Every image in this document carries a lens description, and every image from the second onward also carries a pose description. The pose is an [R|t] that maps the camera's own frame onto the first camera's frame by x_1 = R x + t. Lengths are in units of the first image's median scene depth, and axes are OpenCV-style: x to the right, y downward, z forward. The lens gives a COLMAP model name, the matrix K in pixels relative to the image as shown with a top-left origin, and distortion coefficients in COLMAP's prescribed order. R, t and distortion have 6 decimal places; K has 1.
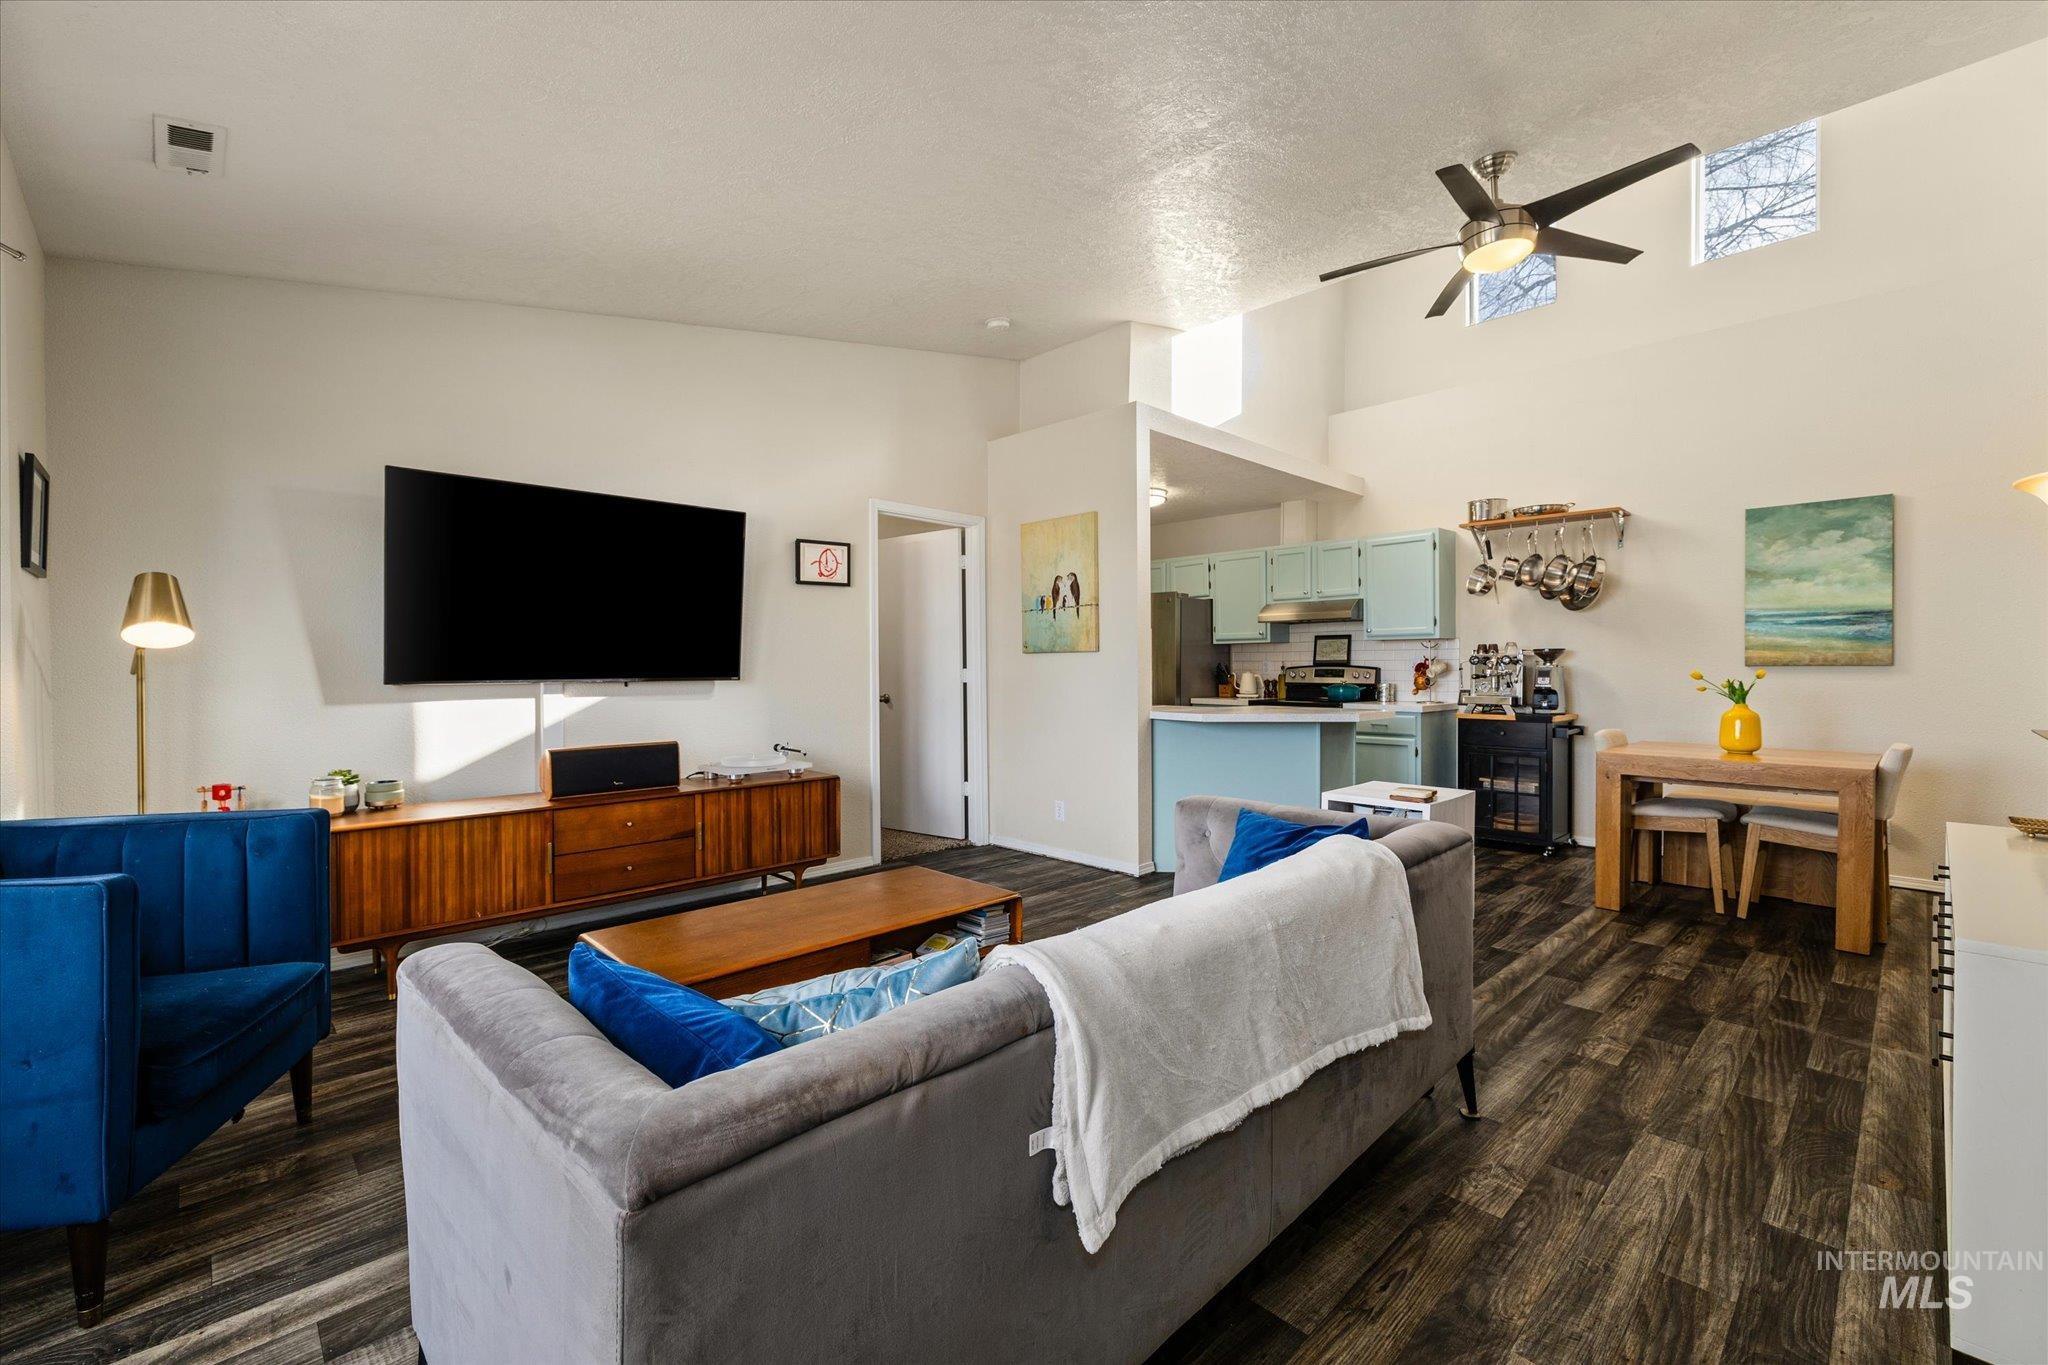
lens RADIAL K [[876.4, 0, 1029.6], [0, 876.4, 661.1], [0, 0, 1]] dist [-0.001555, -0.000794]
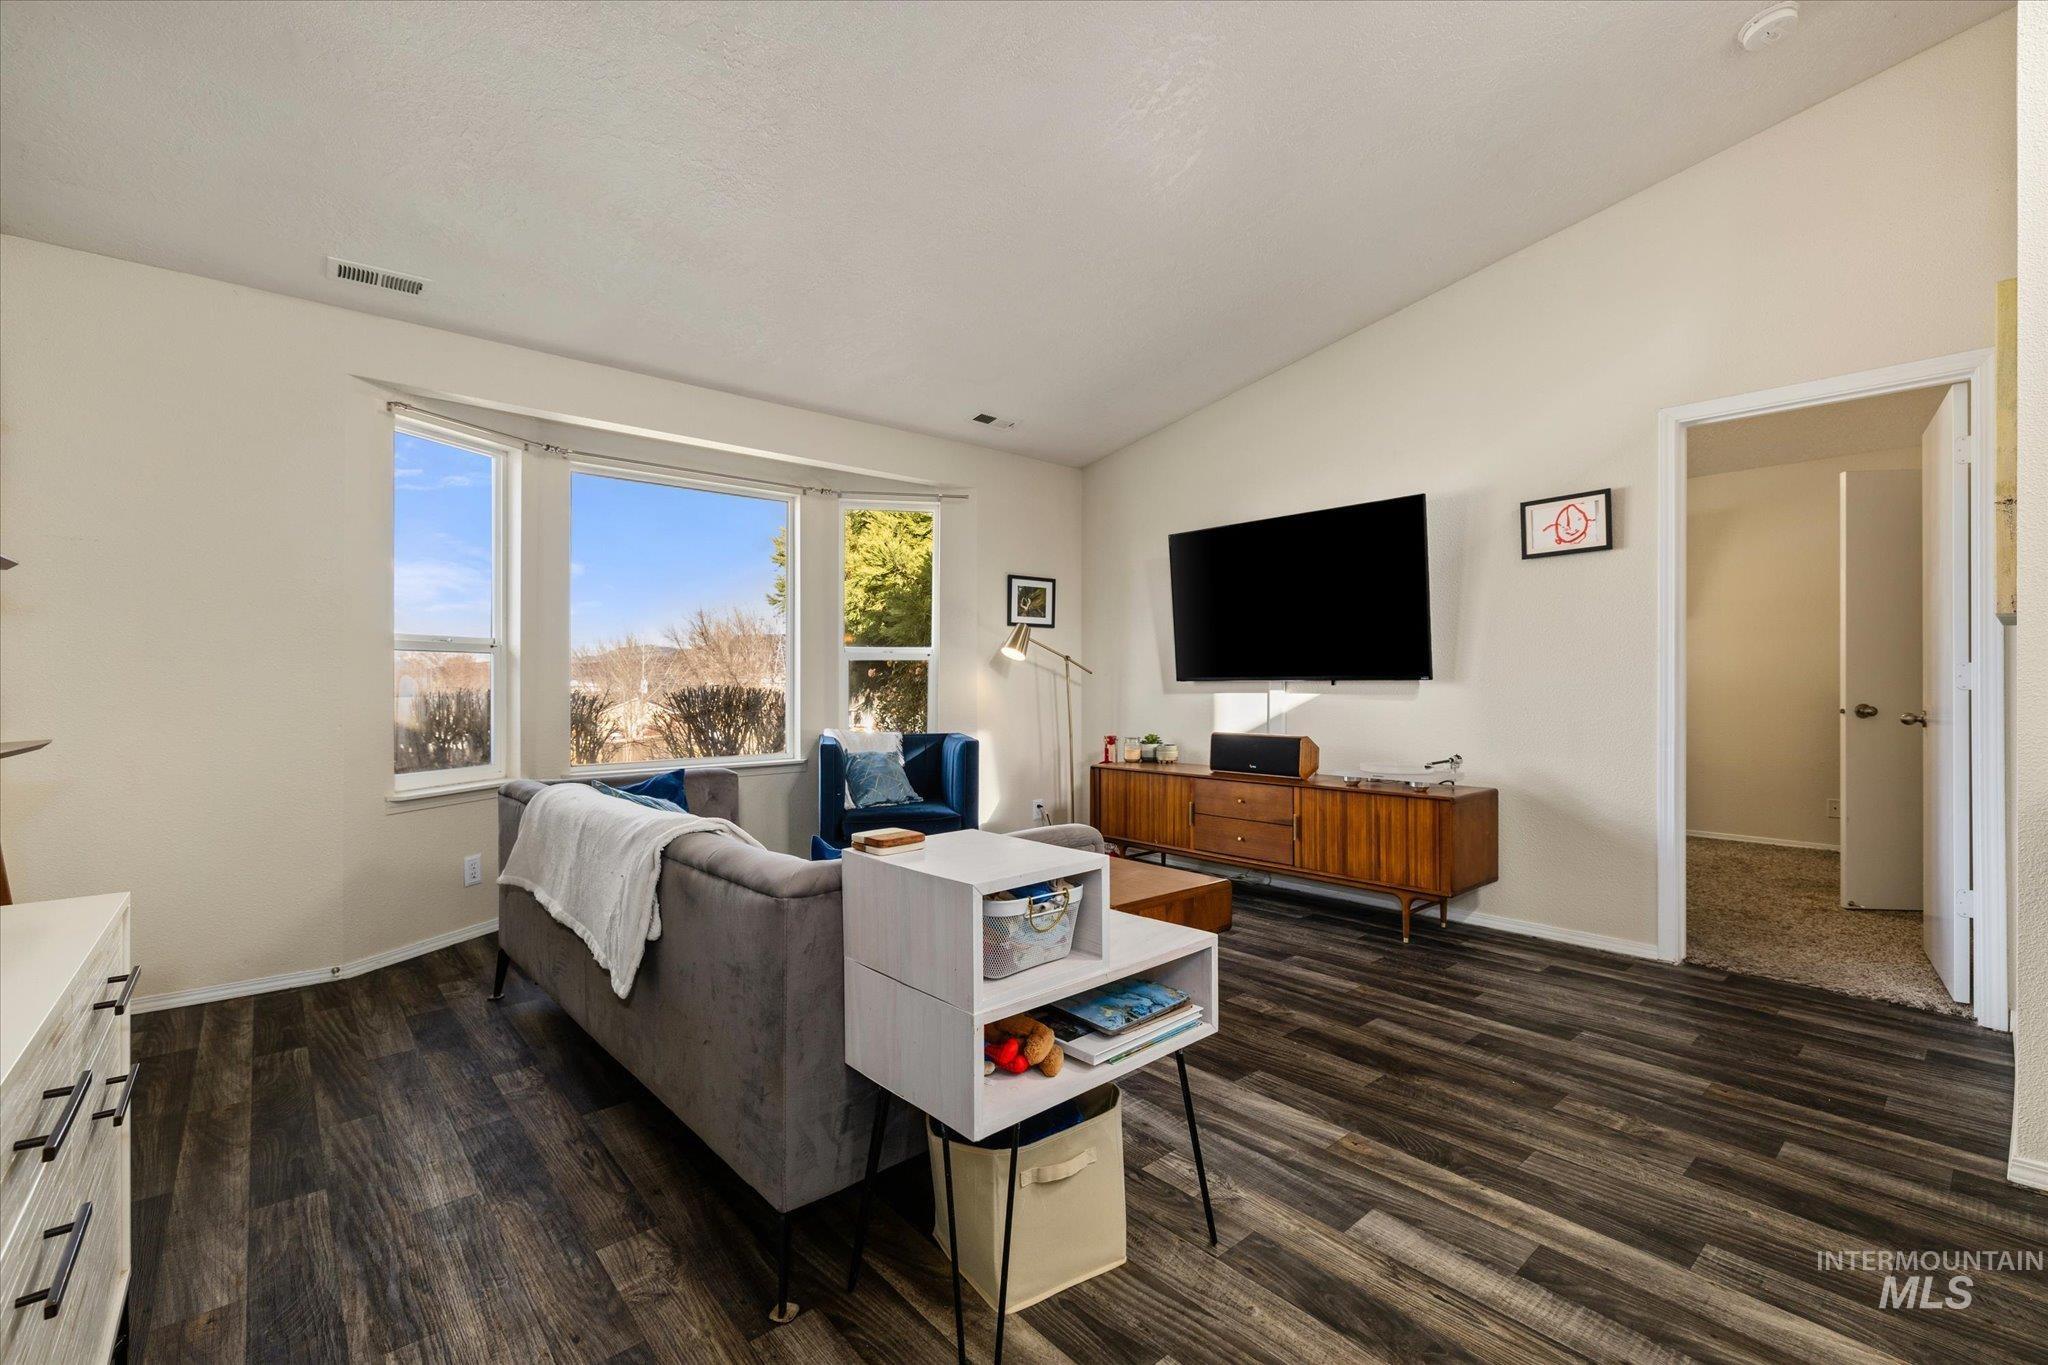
lens RADIAL K [[884.0, 0, 1017.4], [0, 884.0, 673.6], [0, 0, 1]] dist [0.016552, 0.000454]
pose [[-0.071147, -0.002165, -0.997463, 0.671337], [0.016306, 0.999861, -0.003333, 0.012624], [0.997333, -0.016501, -0.071102, 0.701170]]
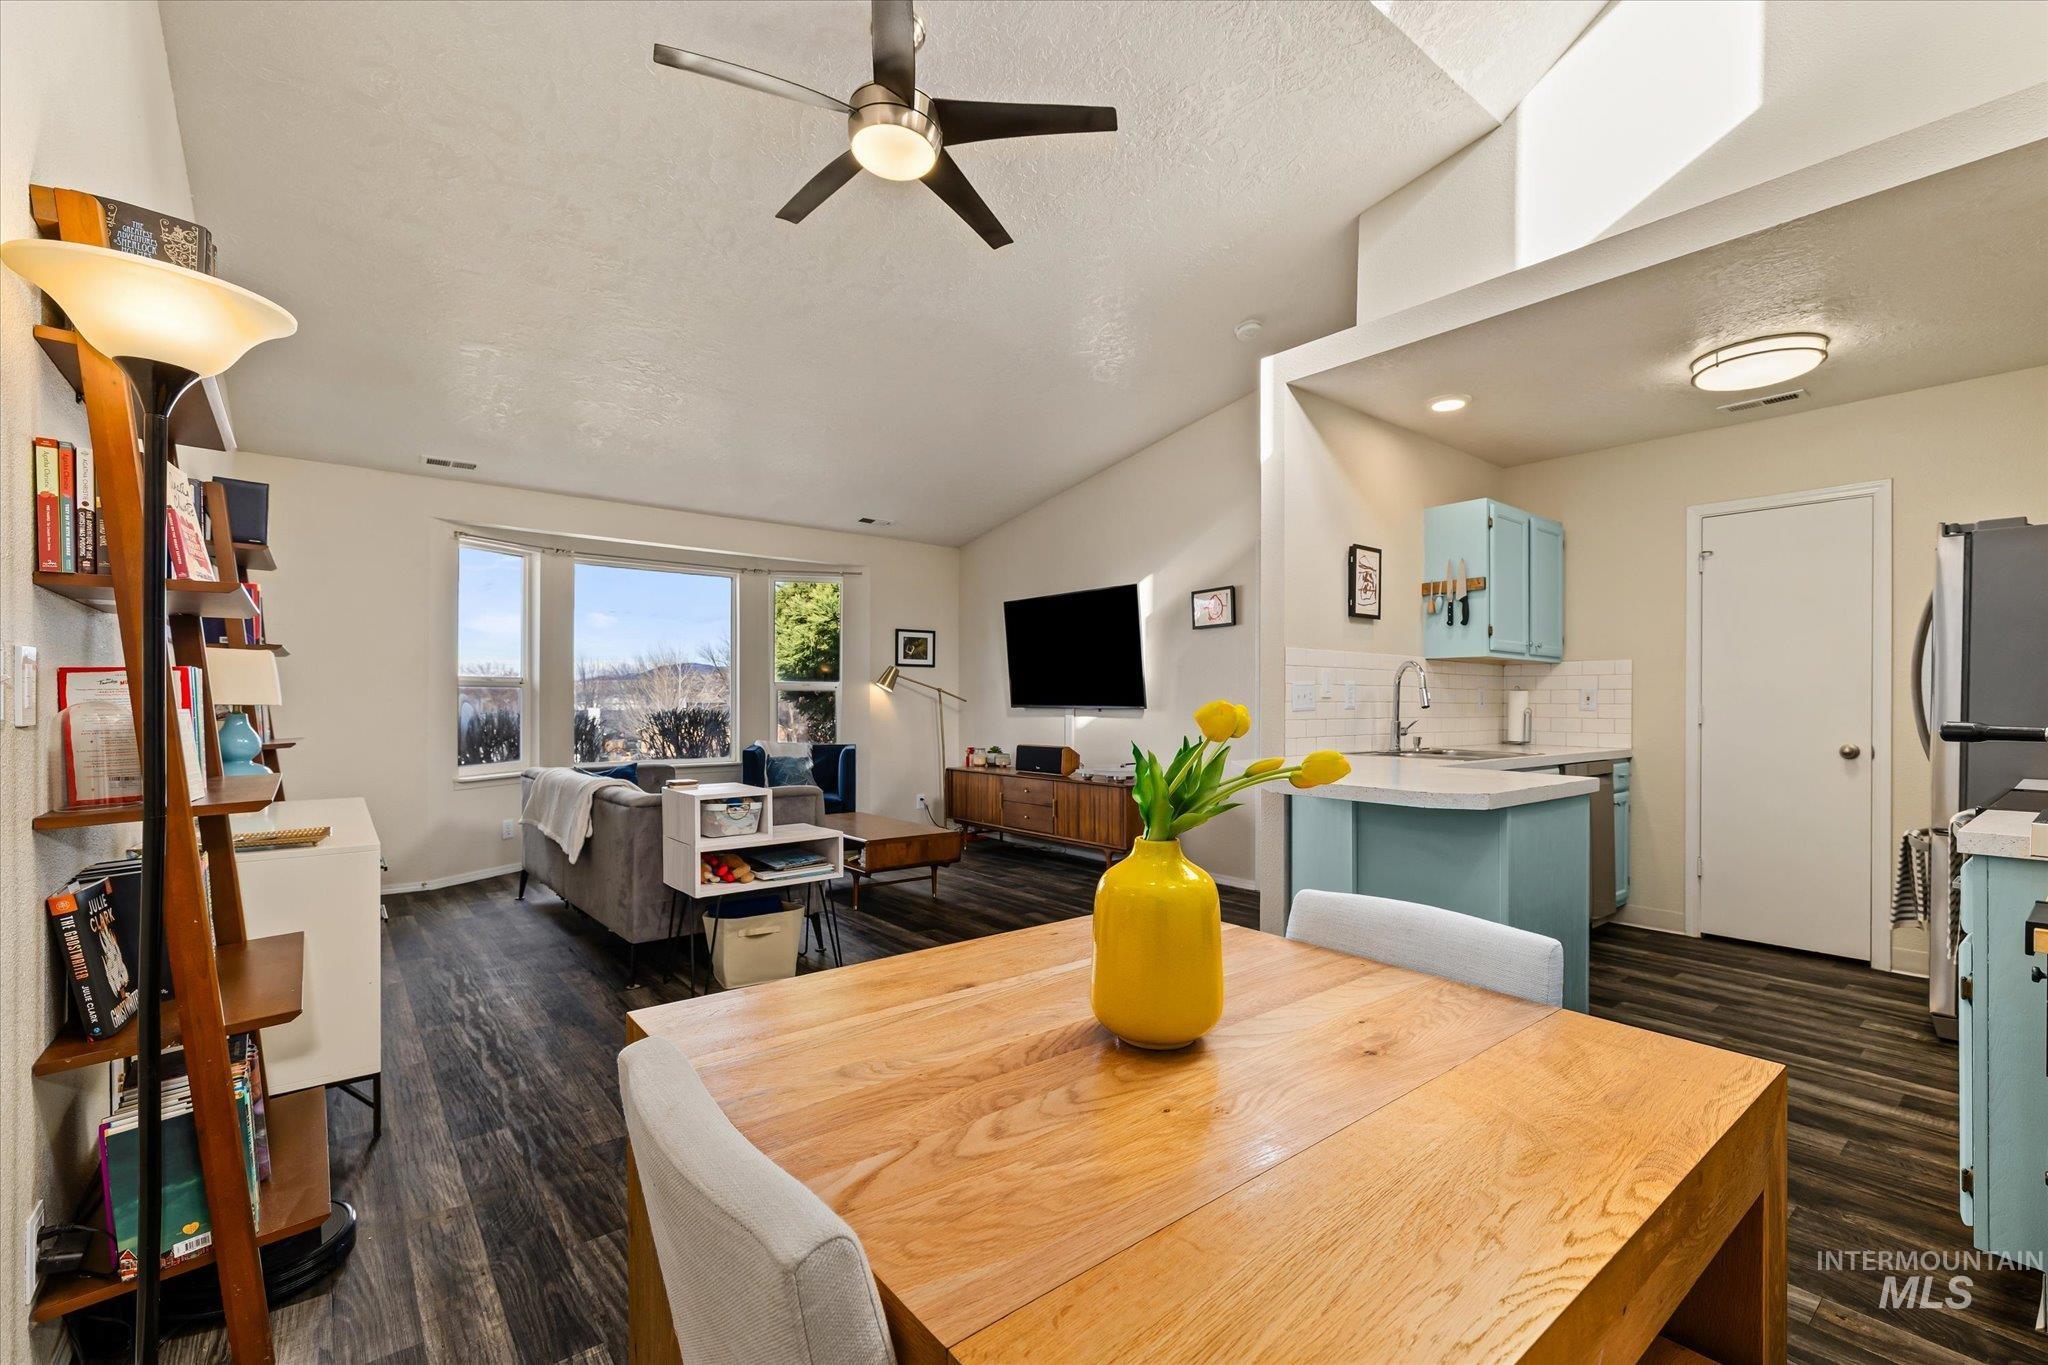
lens RADIAL K [[882.6, 0, 1027.1], [0, 882.6, 693.3], [0, 0, 1]] dist [0.000842, 0.000197]
pose [[-0.098480, -0.003437, -0.995133, 1.126335], [0.011149, 0.999927, -0.004557, 0.002605], [0.995077, -0.011543, -0.098434, 1.046035]]
